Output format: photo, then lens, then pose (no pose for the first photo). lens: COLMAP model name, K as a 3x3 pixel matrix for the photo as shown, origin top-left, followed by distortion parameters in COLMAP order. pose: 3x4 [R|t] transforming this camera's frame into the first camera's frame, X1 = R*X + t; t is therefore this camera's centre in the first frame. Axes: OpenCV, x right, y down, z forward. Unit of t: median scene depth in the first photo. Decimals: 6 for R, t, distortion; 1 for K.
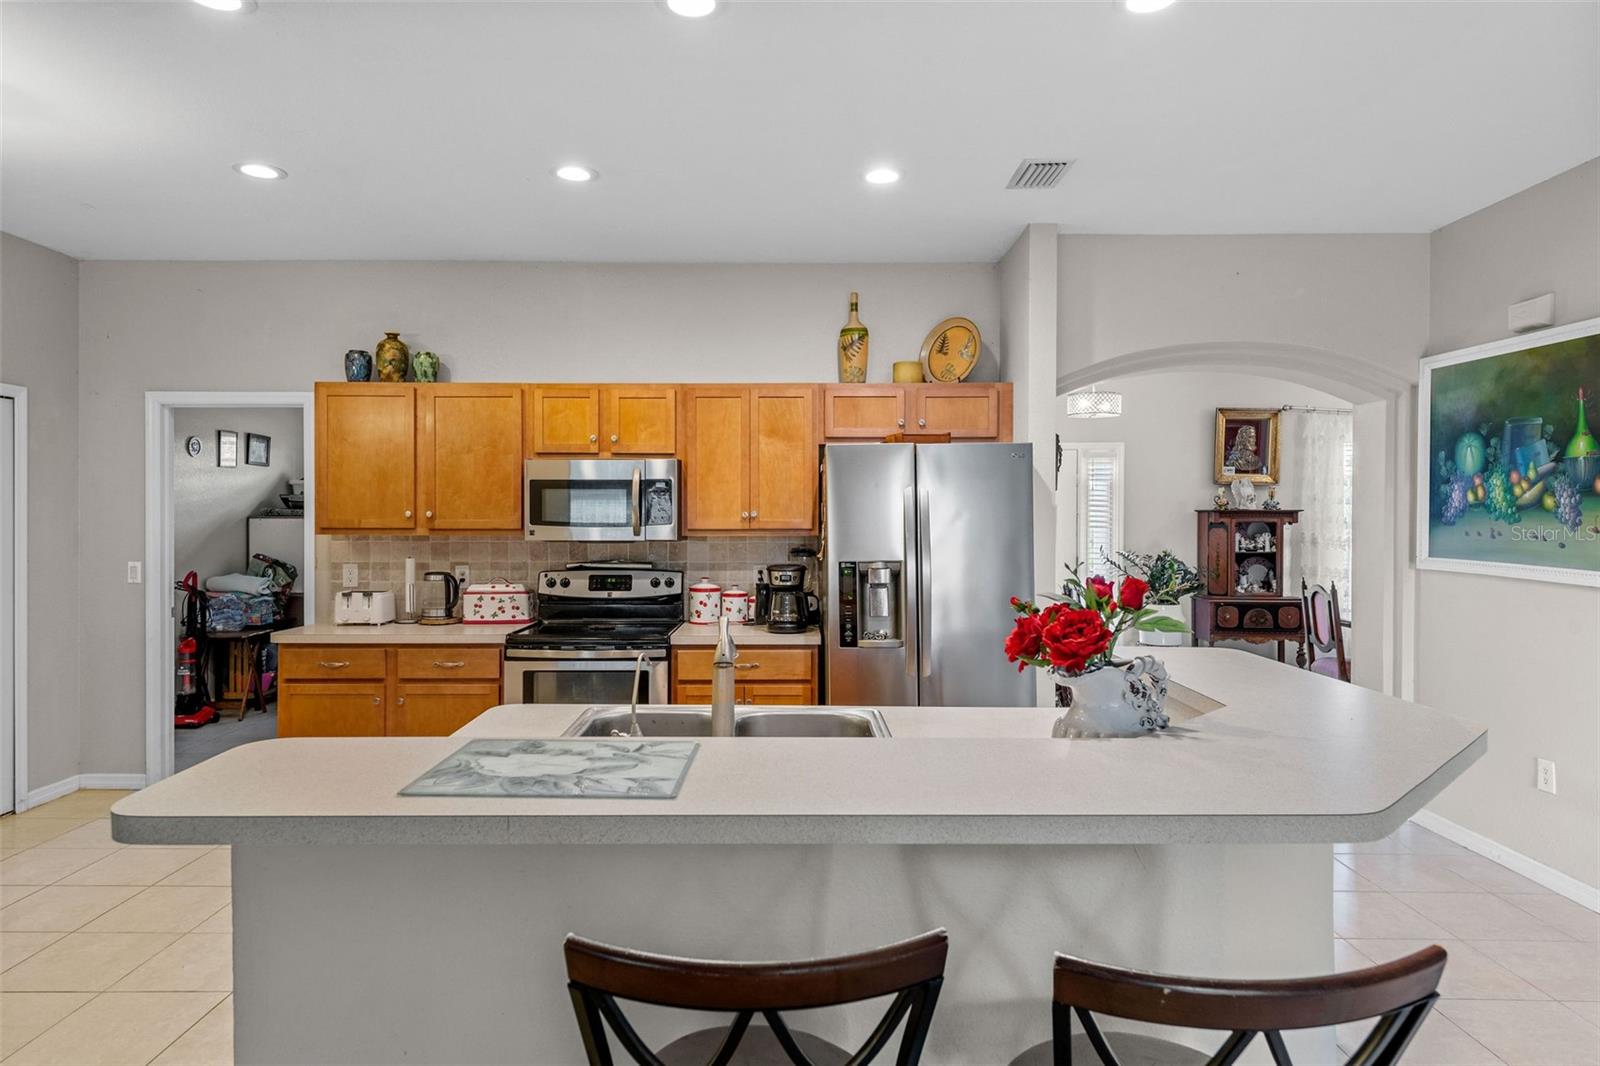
lens RADIAL K [[946.0, 0, 770.3], [0, 946.0, 528.8], [0, 0, 1]] dist [0.018858, -0.006438]
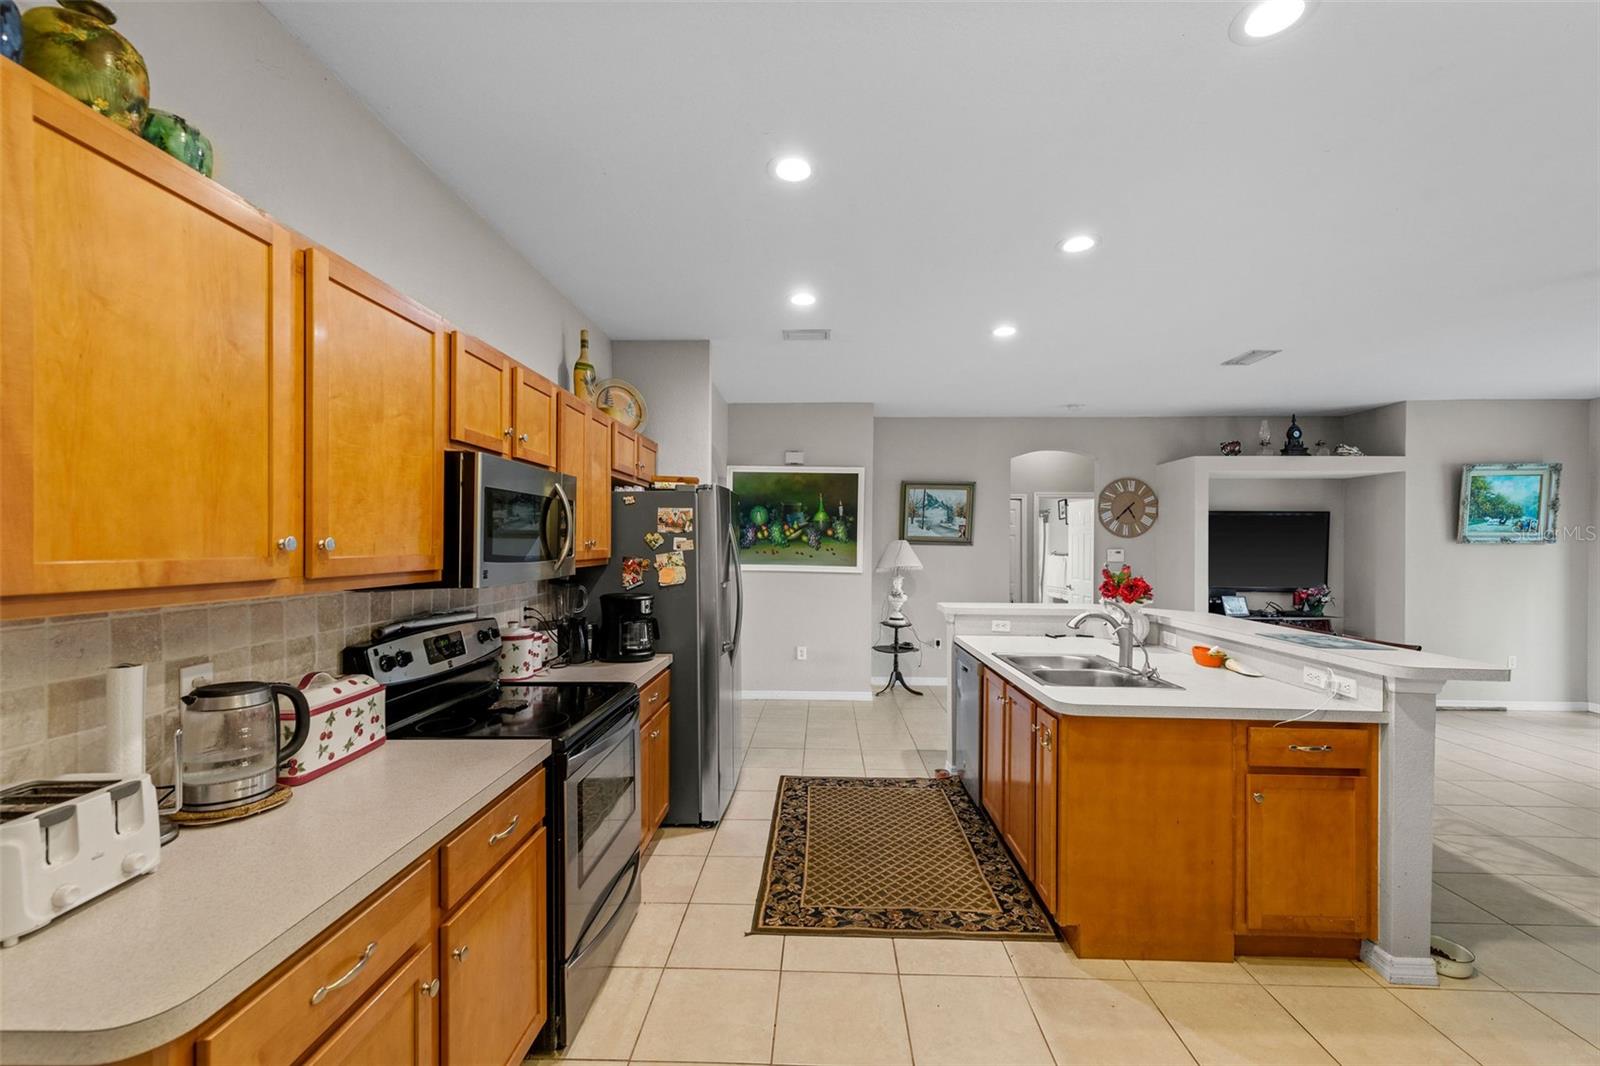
lens RADIAL K [[645.8, 0, 812.5], [0, 645.8, 548.6], [0, 0, 1]] dist [0.008310, -0.000717]
pose [[0.018789, -0.009376, 0.999780, -0.621682], [0.009659, 0.999911, 0.009195, -0.013372], [-0.999777, 0.009484, 0.018878, 0.737711]]
